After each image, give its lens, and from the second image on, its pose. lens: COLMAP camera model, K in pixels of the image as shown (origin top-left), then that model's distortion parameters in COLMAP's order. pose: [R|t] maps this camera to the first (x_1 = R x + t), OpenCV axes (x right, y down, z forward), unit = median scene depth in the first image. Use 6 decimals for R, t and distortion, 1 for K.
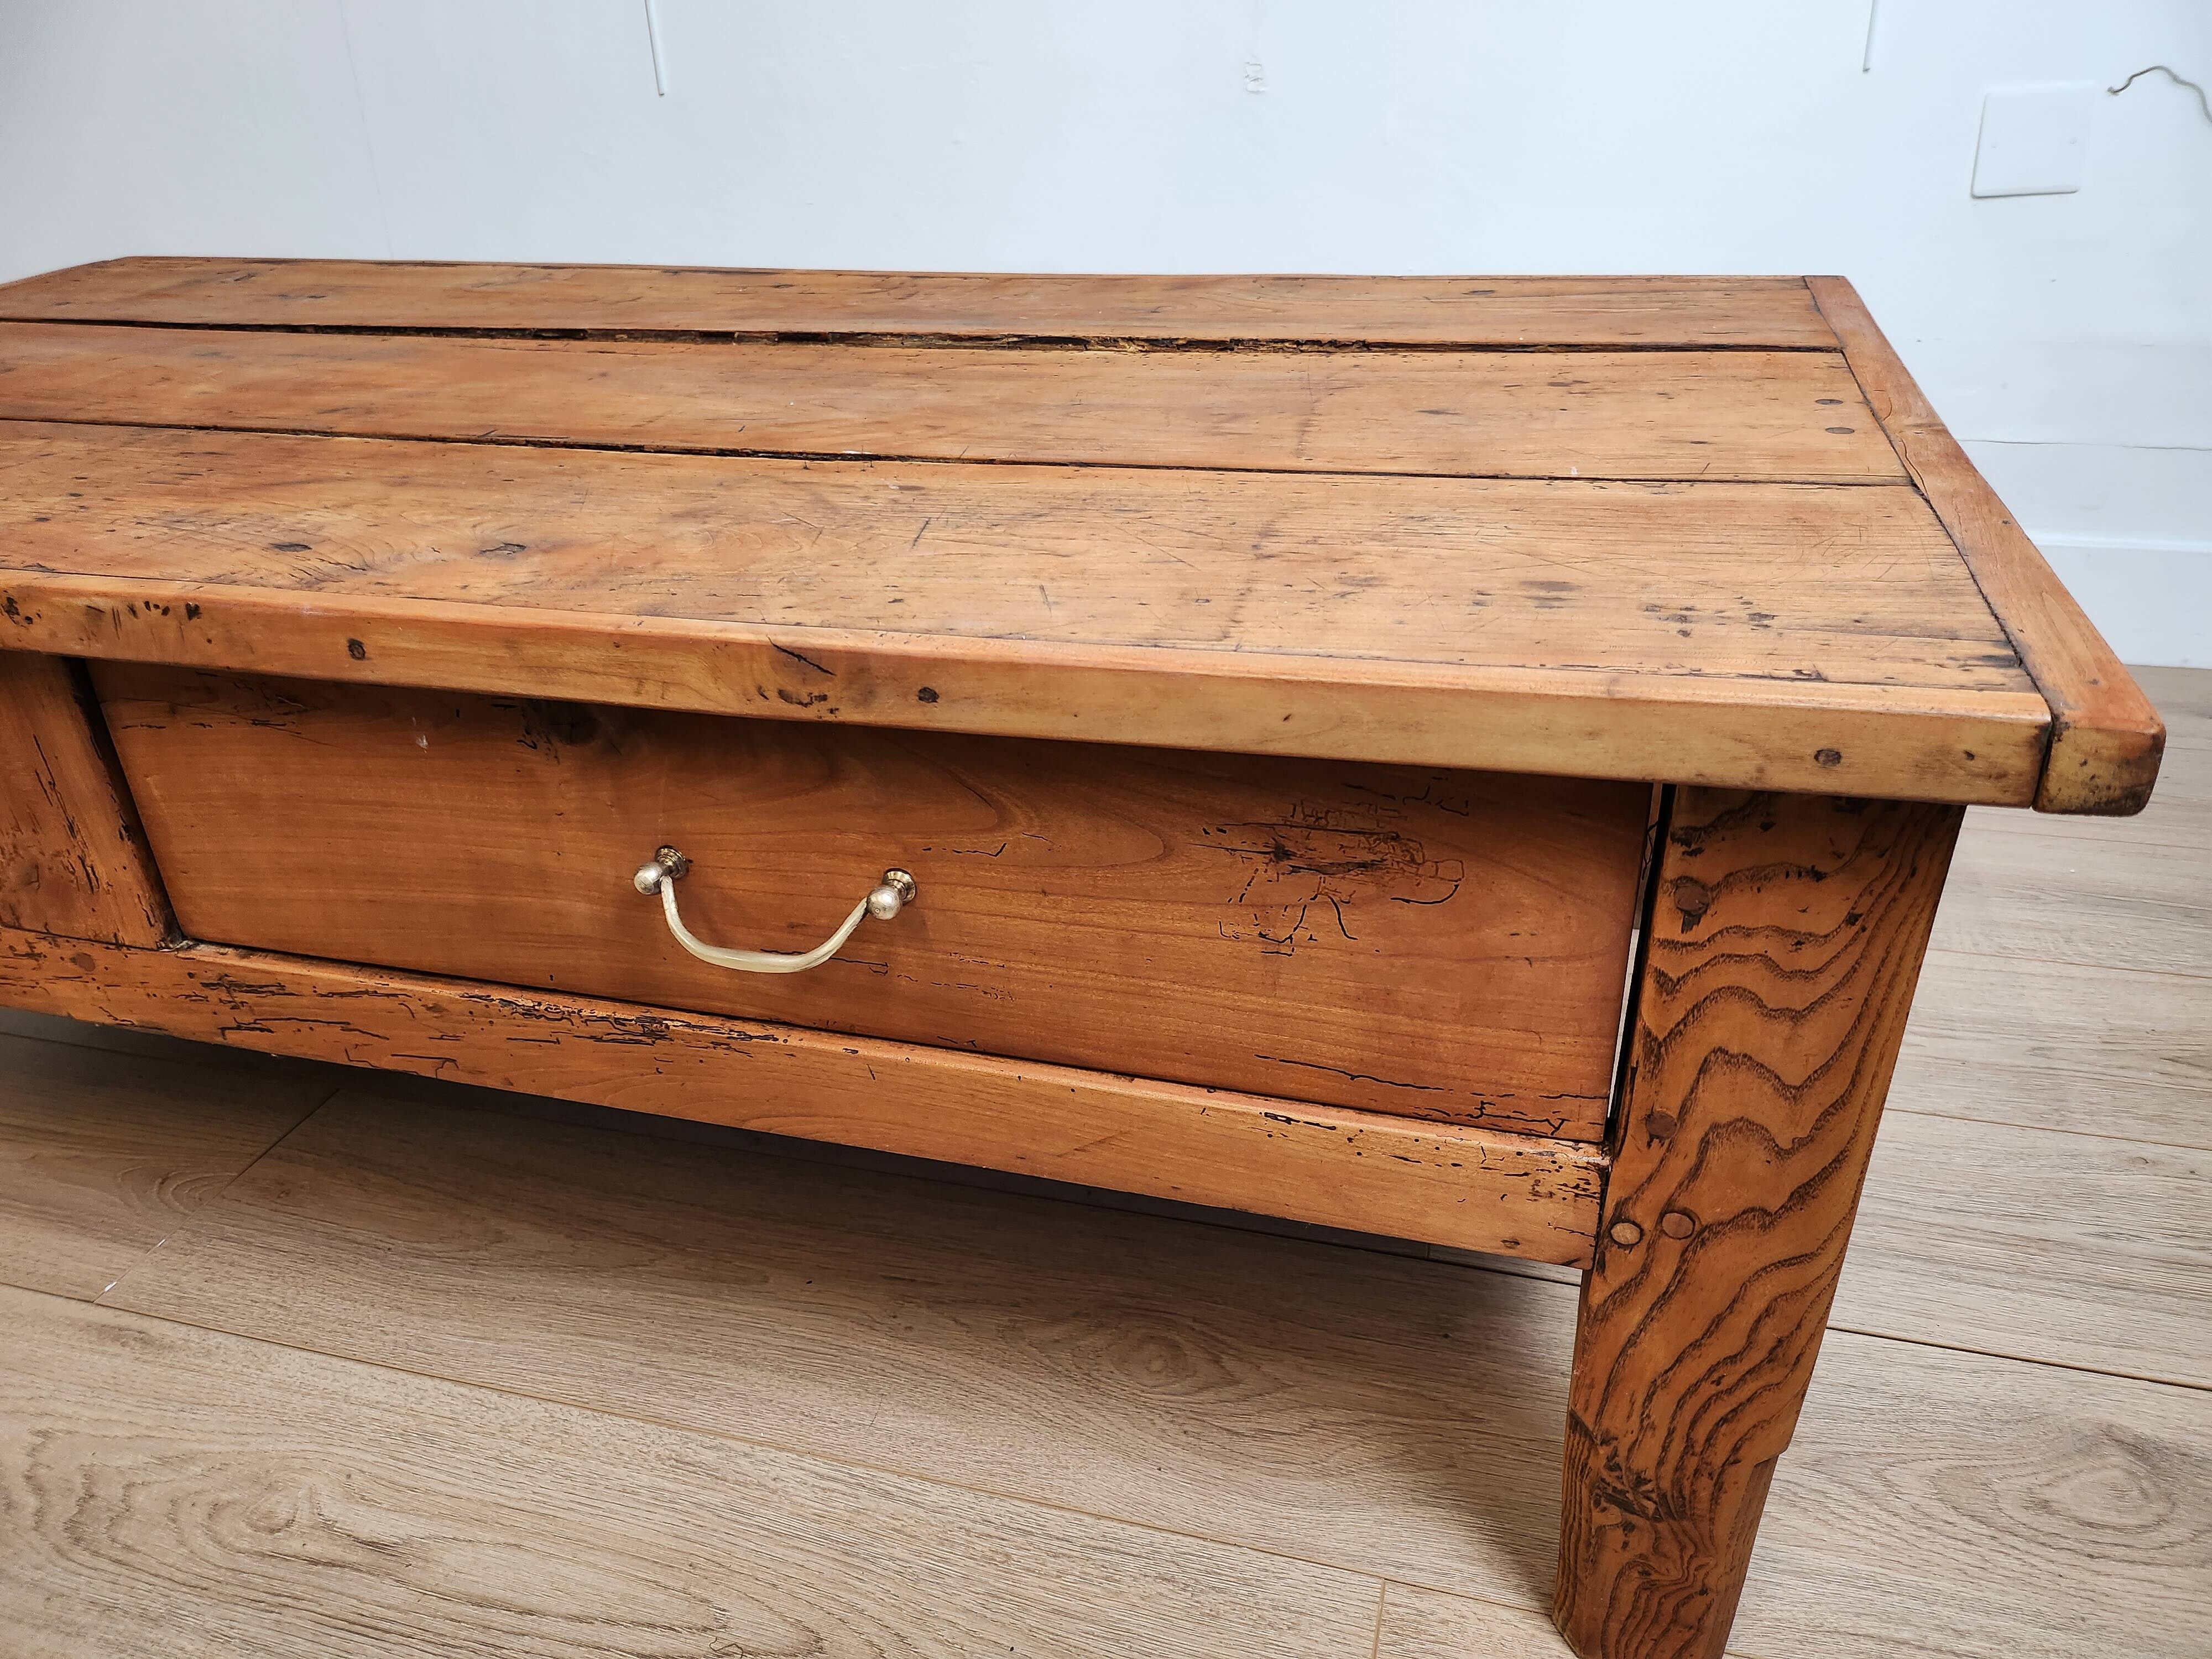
lens RADIAL K [[1571.5, 0, 1117.3], [0, 1571.5, 857.5], [0, 0, 1]] dist [0.078500, -0.093847]
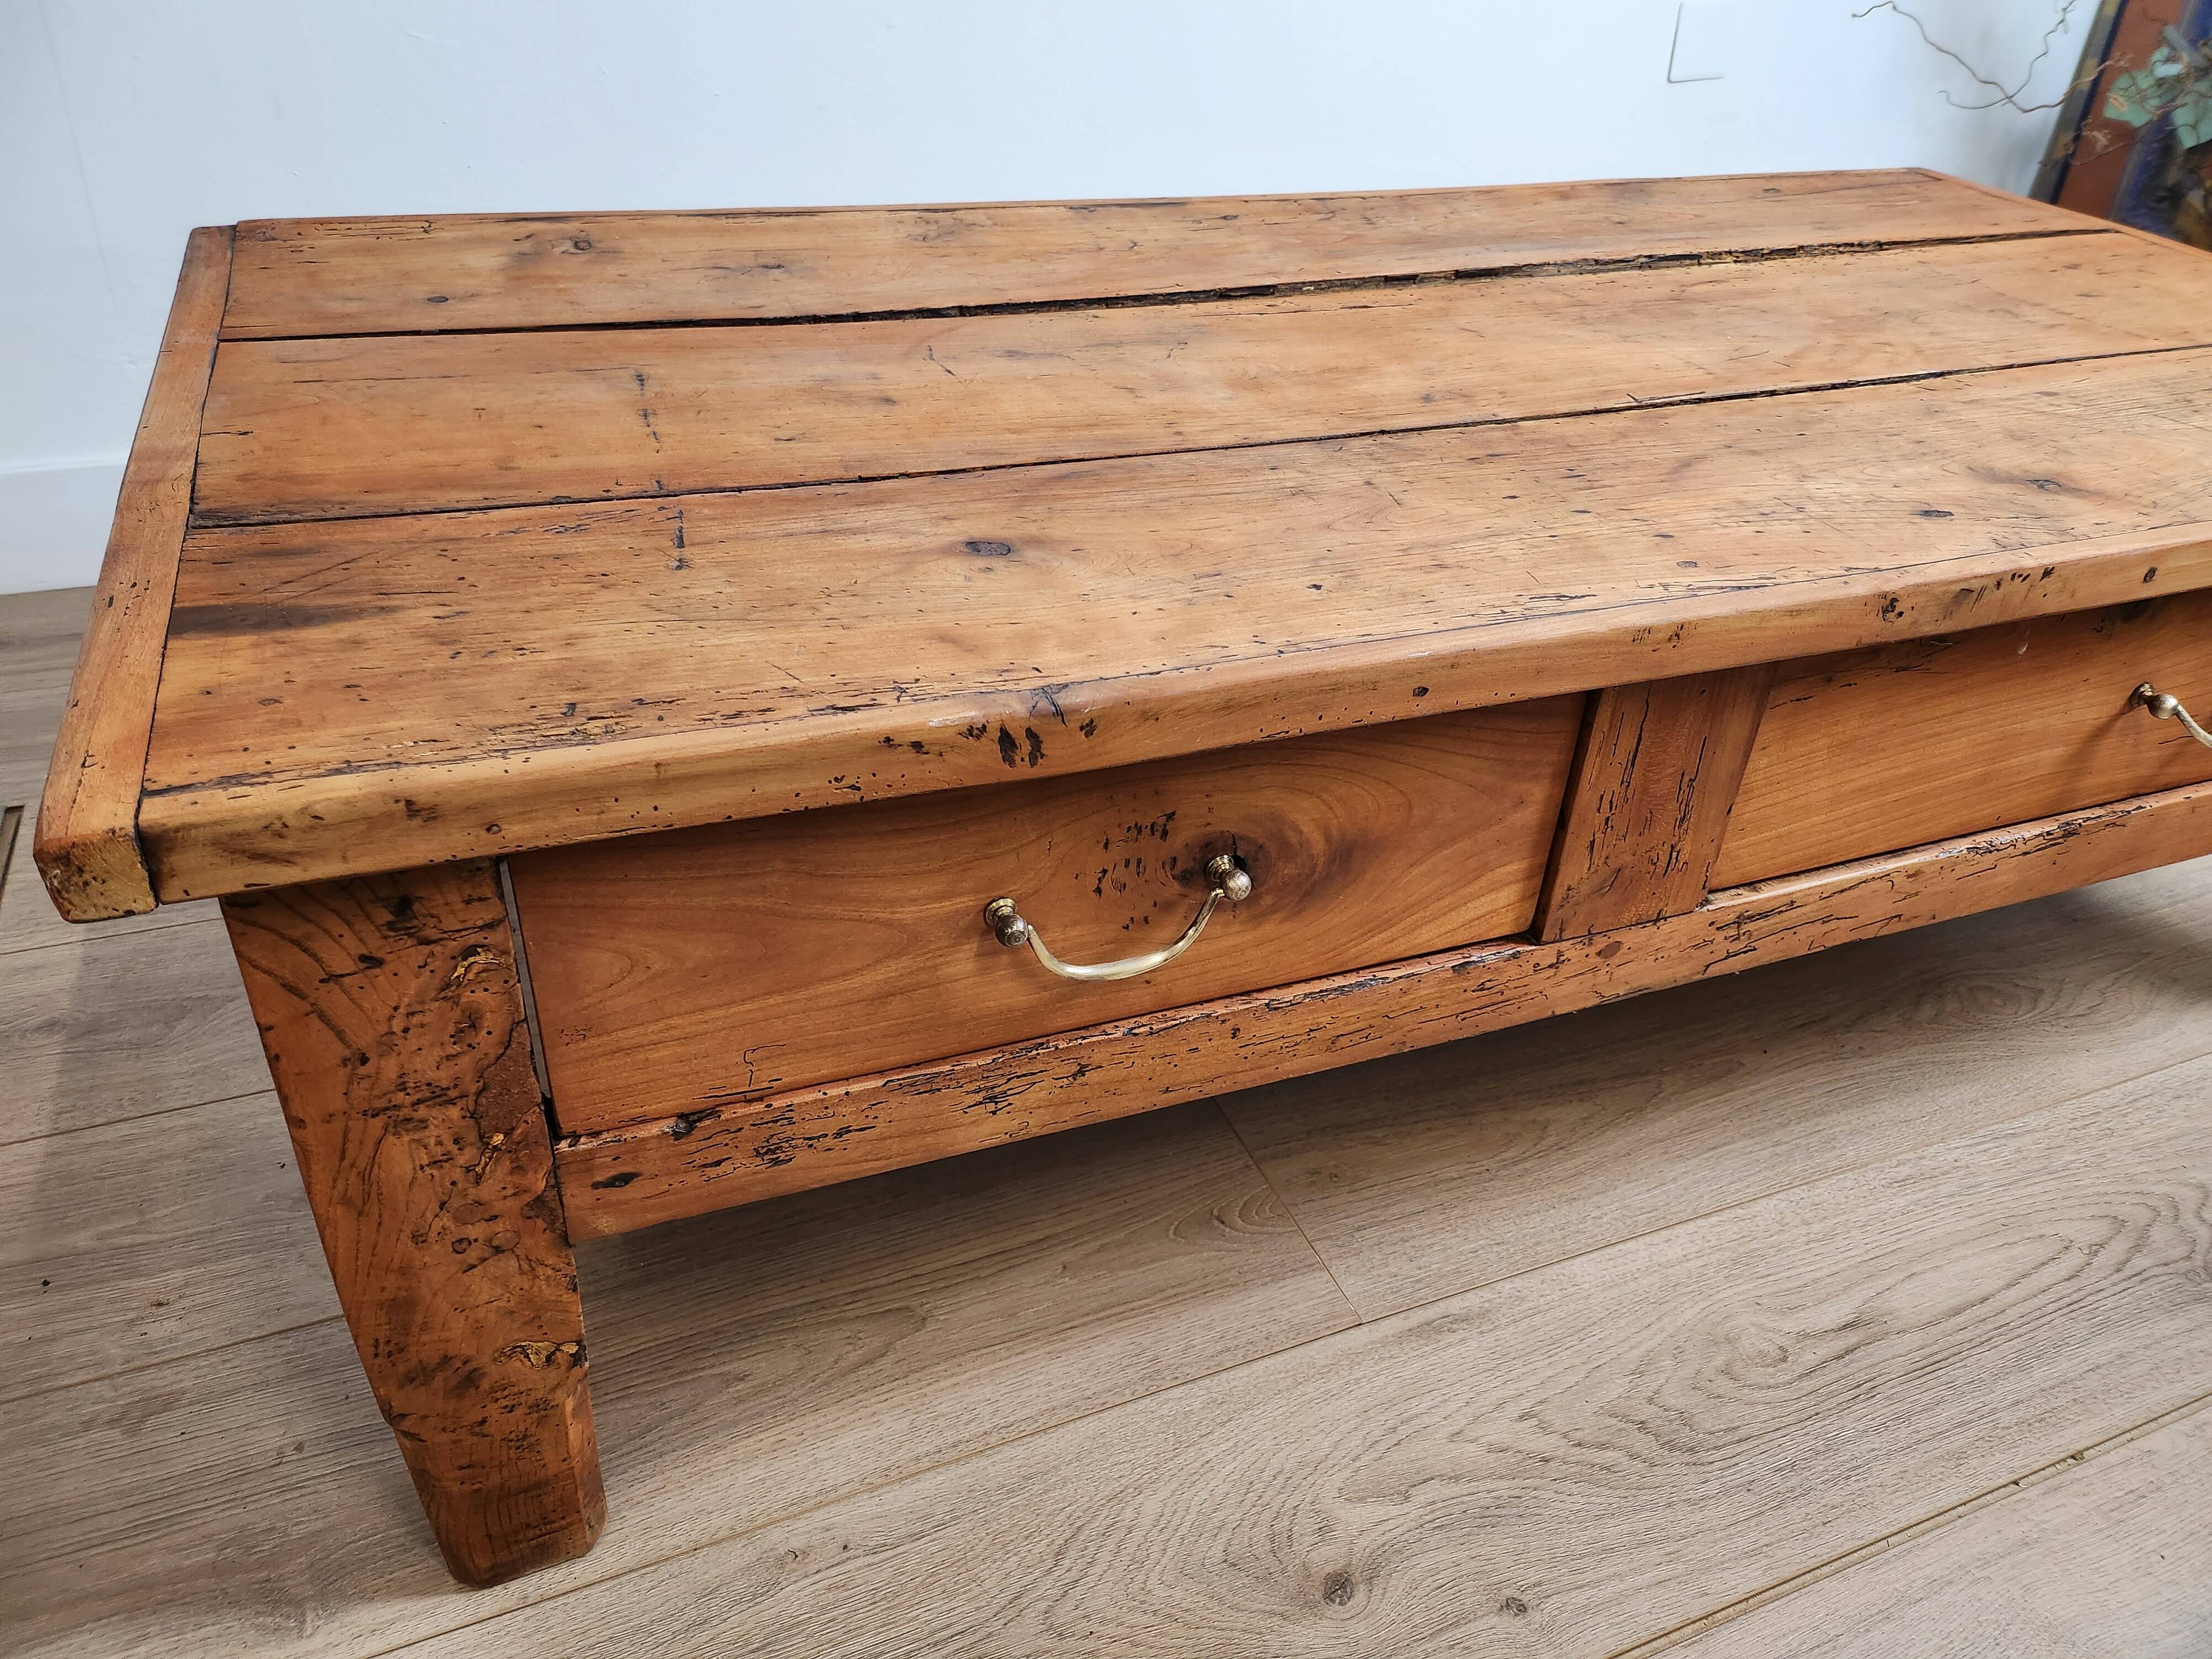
lens RADIAL K [[1566.6, 0, 1127.0], [0, 1566.6, 845.4], [0, 0, 1]] dist [0.084009, -0.094176]
pose [[0.779356, -0.285613, 0.557701, -1.819245], [0.229446, 0.958334, 0.170149, -0.315663], [-0.583060, -0.004645, 0.812415, 0.414978]]
